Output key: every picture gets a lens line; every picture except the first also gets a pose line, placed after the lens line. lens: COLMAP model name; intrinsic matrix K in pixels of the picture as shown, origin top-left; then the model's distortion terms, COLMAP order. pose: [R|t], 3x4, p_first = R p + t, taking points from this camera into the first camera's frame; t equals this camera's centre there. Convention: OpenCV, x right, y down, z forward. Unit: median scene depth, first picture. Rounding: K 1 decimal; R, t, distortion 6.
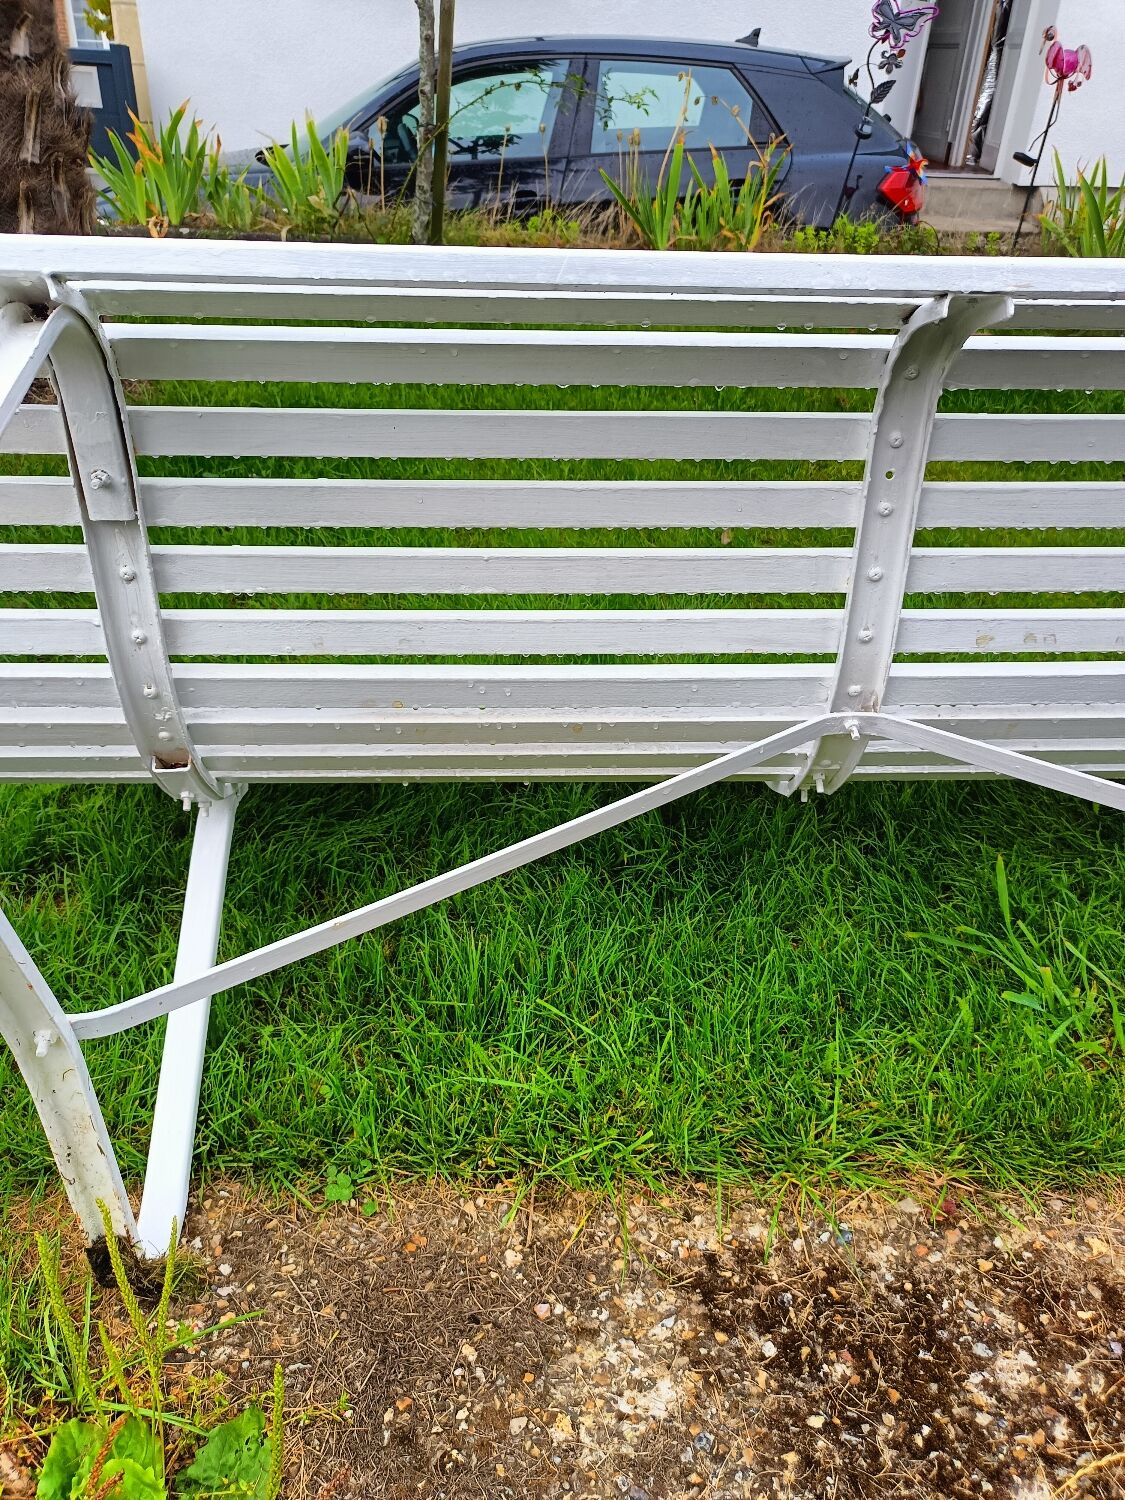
lens RADIAL K [[1126.1, 0, 565.6], [0, 1126.1, 751.5], [0, 0, 1]] dist [0.013895, -0.009651]
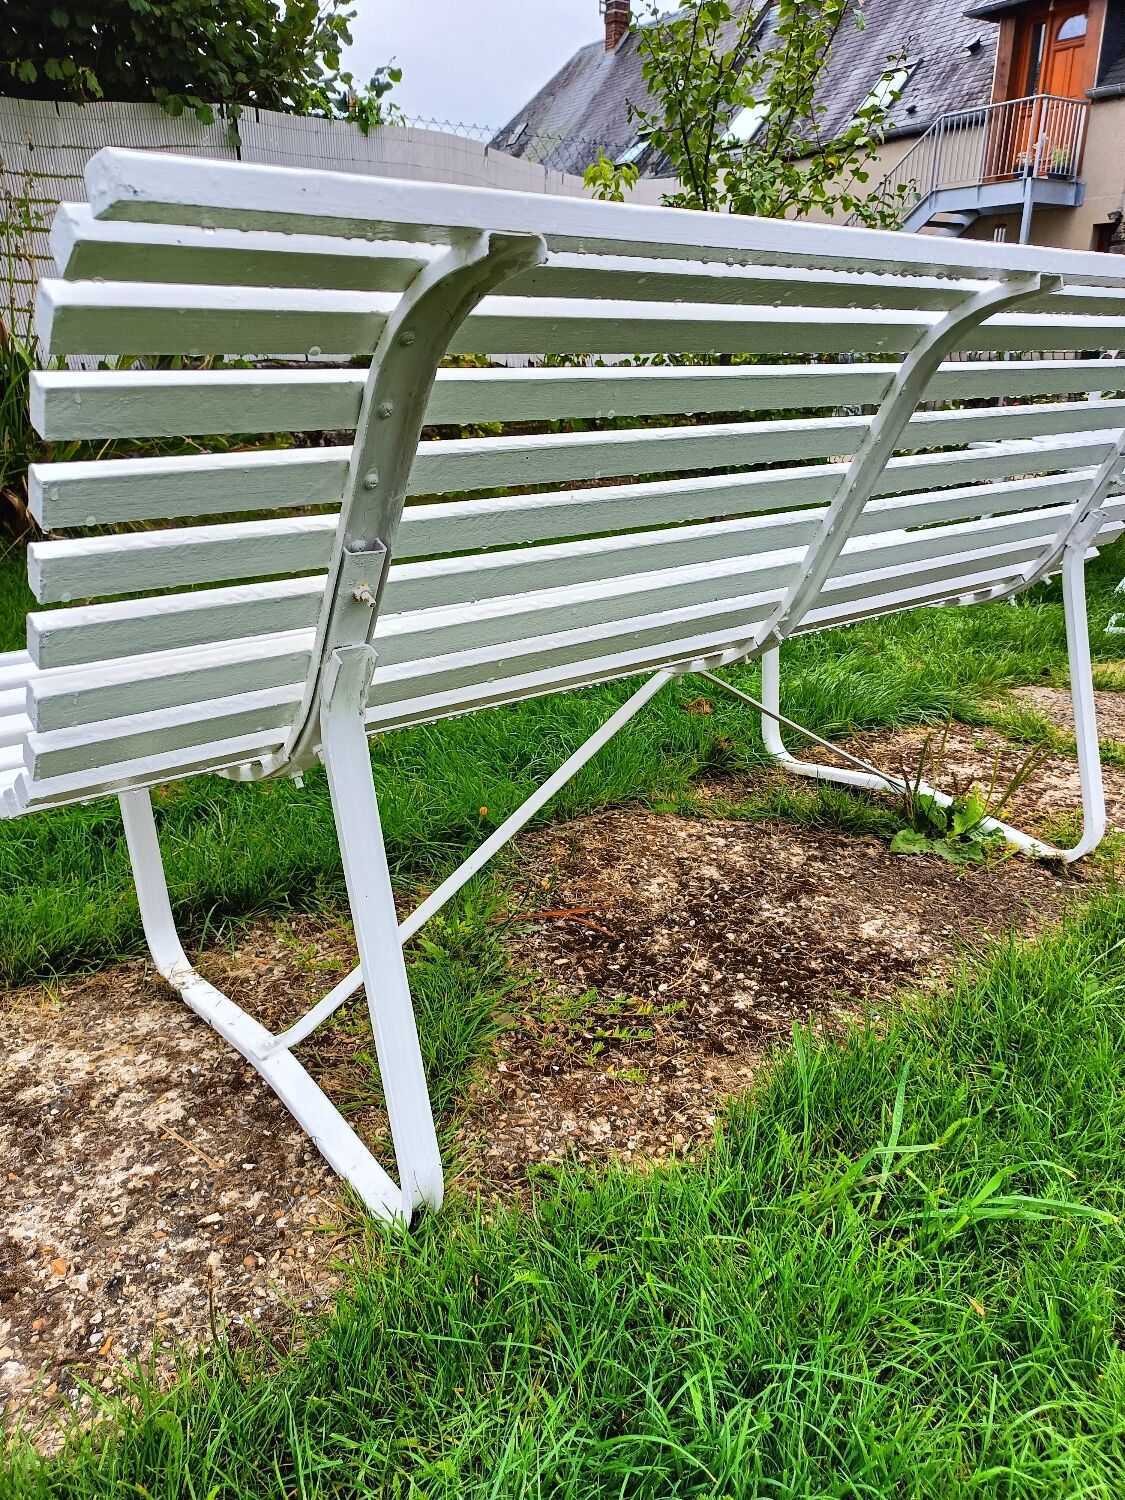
lens RADIAL K [[1126.1, 0, 585.7], [0, 1126.1, 727.0], [0, 0, 1]] dist [0.013895, -0.009651]
pose [[-0.787235, 0.164476, -0.594313, 1.321080], [-0.355532, 0.666400, 0.655369, -0.617507], [0.503843, 0.727227, -0.466137, 1.223514]]
